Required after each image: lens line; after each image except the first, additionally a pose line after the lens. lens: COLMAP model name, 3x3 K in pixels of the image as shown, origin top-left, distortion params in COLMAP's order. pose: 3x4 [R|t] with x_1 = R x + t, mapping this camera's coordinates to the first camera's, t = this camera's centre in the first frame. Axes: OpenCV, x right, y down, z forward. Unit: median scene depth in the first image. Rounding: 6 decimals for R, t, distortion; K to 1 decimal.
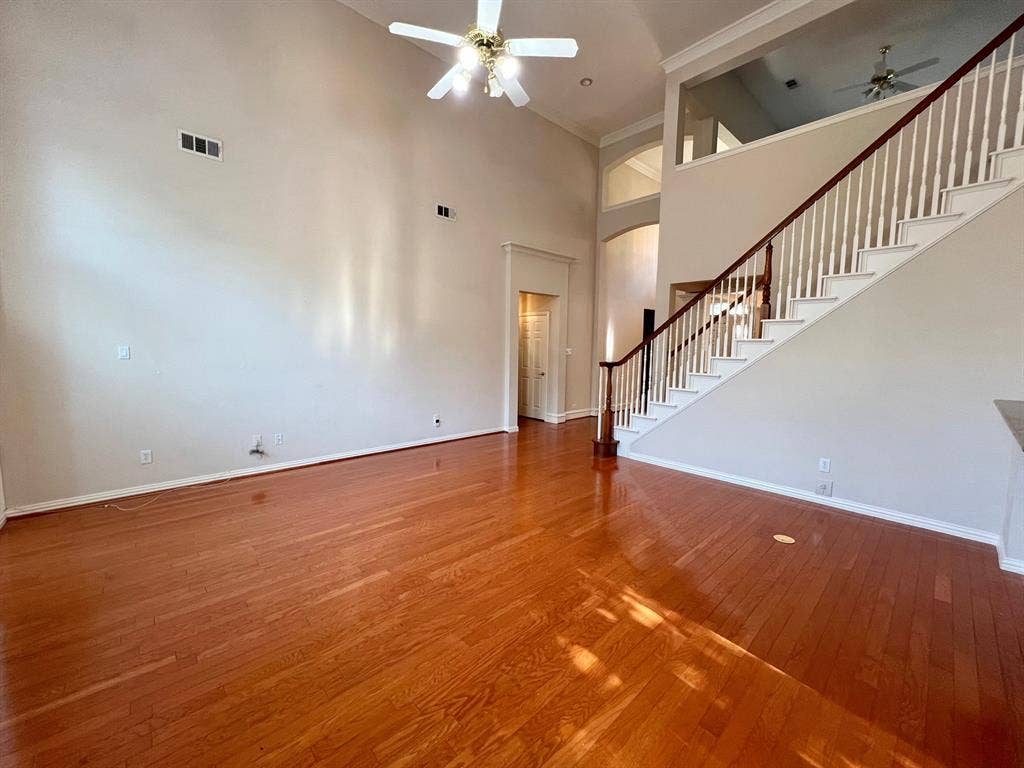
lens RADIAL K [[412.7, 0, 512.3], [0, 412.7, 382.6], [0, 0, 1]] dist [-0.005347, -0.000376]
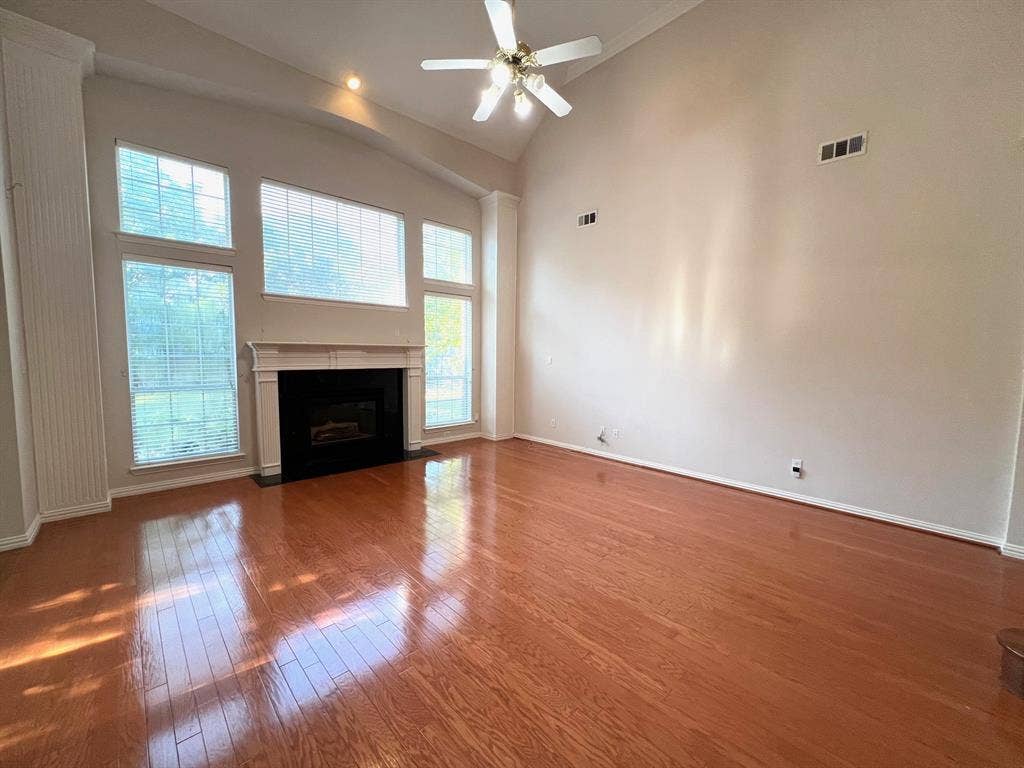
lens RADIAL K [[412.7, 0, 512.3], [0, 412.7, 386.7], [0, 0, 1]] dist [-0.005347, -0.000376]
pose [[0.010011, 0.078350, -0.996876, 0.638203], [-0.084413, 0.993433, 0.077231, -0.070754], [0.996381, 0.083376, 0.016559, 0.661826]]
